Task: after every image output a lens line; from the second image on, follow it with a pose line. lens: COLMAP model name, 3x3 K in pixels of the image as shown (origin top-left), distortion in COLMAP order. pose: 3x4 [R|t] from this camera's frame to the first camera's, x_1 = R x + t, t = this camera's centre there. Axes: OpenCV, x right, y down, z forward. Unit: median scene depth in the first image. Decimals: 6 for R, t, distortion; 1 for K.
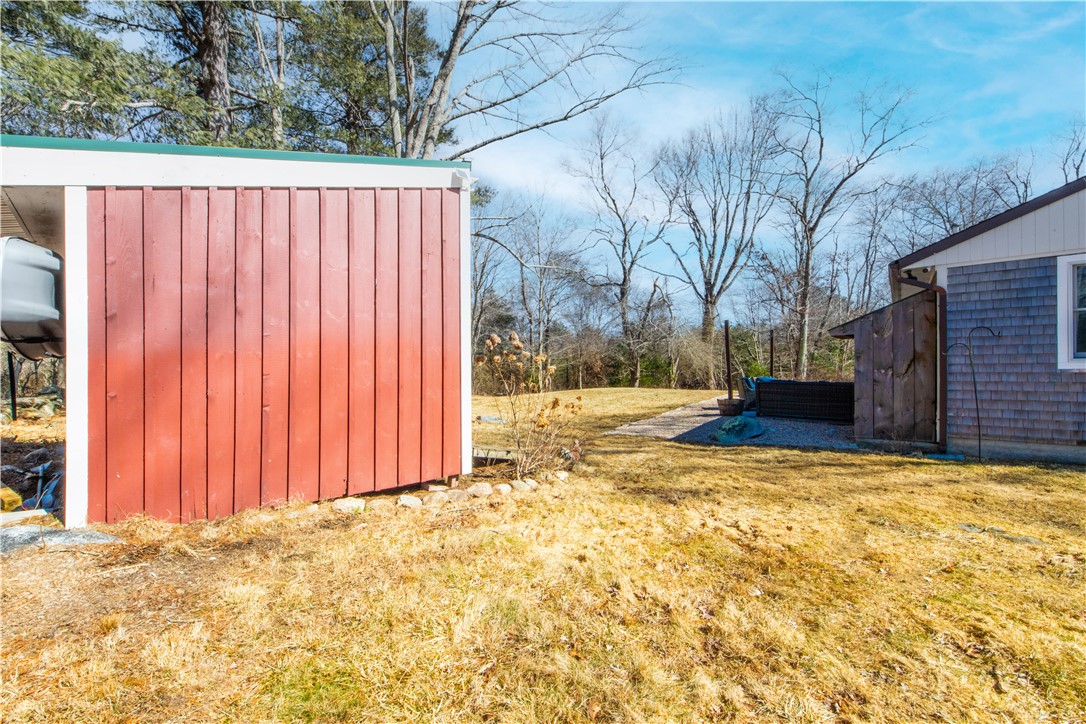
lens RADIAL K [[441.0, 0, 544.4], [0, 441.0, 366.9], [0, 0, 1]] dist [0.001713, -0.000097]
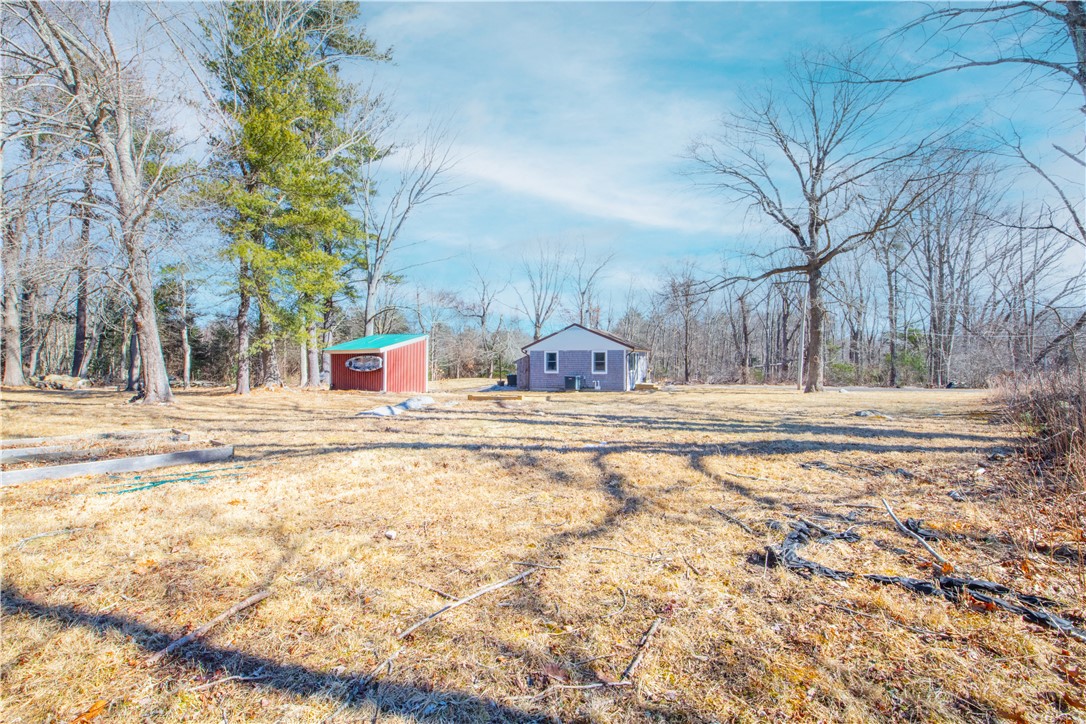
lens RADIAL K [[441.0, 0, 544.6], [0, 441.0, 364.1], [0, 0, 1]] dist [0.001713, -0.000097]
pose [[0.966540, 0.010270, 0.256310, -0.022657], [-0.012822, 0.999883, 0.008288, -0.023702], [-0.256195, -0.011297, 0.966559, -0.676024]]
